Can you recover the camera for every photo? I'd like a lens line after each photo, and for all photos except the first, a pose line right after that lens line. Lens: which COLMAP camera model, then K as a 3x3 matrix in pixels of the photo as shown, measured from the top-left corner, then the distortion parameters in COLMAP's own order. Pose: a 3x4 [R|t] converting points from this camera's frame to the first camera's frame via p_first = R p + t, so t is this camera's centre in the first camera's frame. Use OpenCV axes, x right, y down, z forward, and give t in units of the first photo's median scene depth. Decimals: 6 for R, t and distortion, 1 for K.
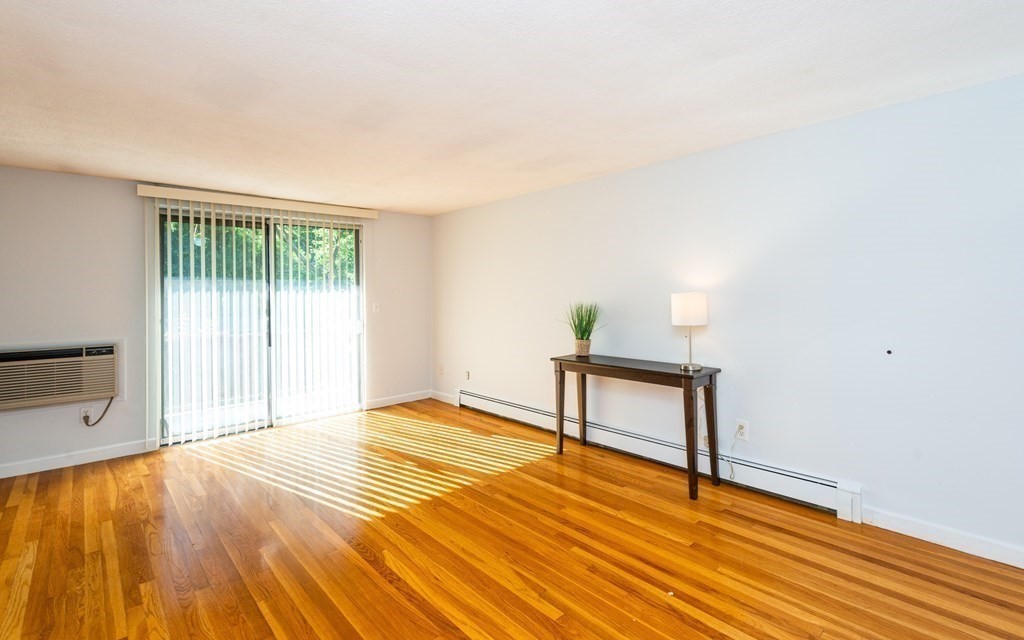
lens RADIAL K [[475.0, 0, 524.2], [0, 475.0, 290.2], [0, 0, 1]] dist [0.011905, -0.002435]
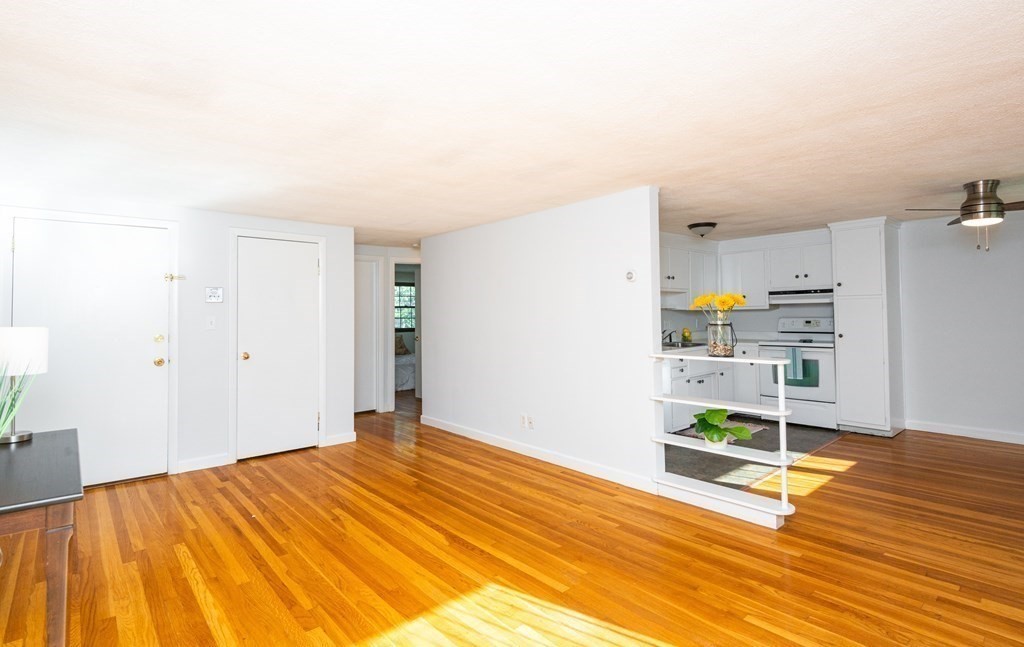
lens RADIAL K [[508.0, 0, 508.5], [0, 508.0, 314.7], [0, 0, 1]] dist [0.010384, -0.004477]
pose [[-0.999090, 0.024818, 0.034676, -0.411040], [0.024801, 0.999692, -0.000902, 0.006612], [-0.034688, -0.000042, -0.999398, 1.837120]]
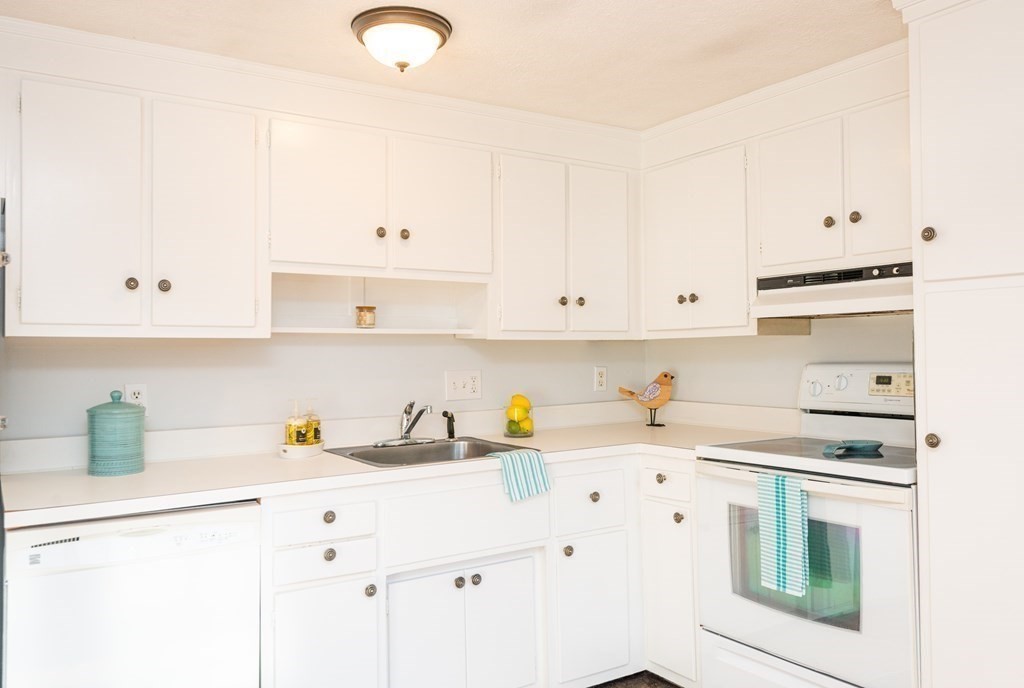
lens RADIAL K [[806.8, 0, 508.5], [0, 806.8, 340.1], [0, 0, 1]] dist [0.029223, -0.008197]
pose [[-0.983039, 0.027390, 0.181339, -1.306285], [0.024169, 0.999509, -0.019946, 0.027002], [-0.181797, -0.015225, -0.983218, 0.741276]]
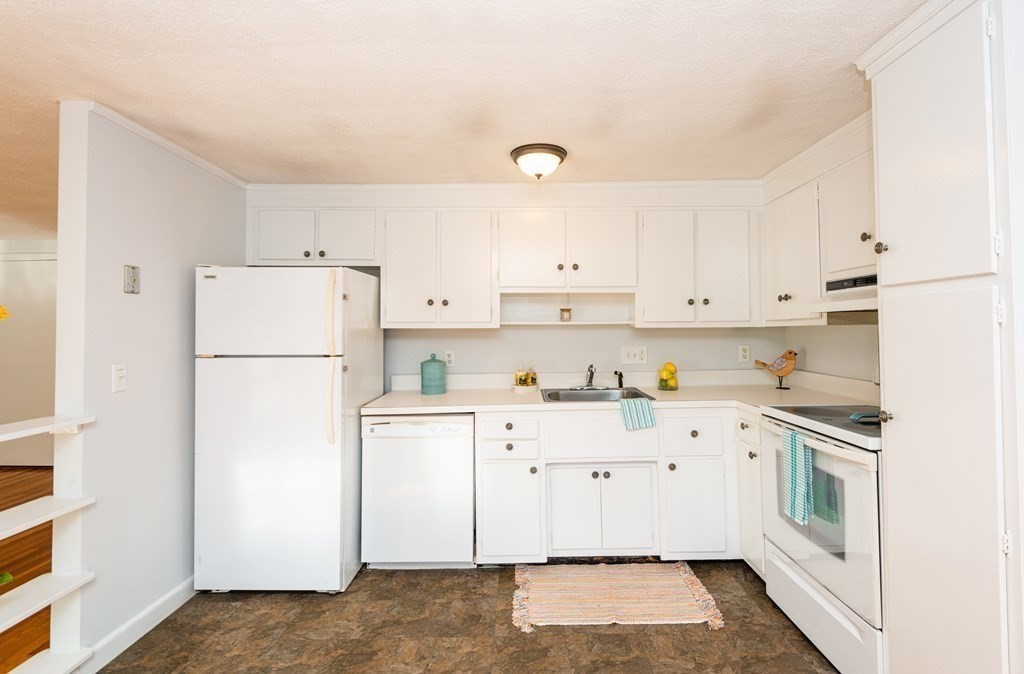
lens RADIAL K [[493.9, 0, 520.3], [0, 493.9, 320.2], [0, 0, 1]] dist [0.021297, -0.008998]
pose [[-0.731480, 0.032039, 0.681110, -1.623287], [0.017132, 0.999444, -0.028613, 0.014016], [-0.681648, -0.009261, -0.731622, 0.629404]]
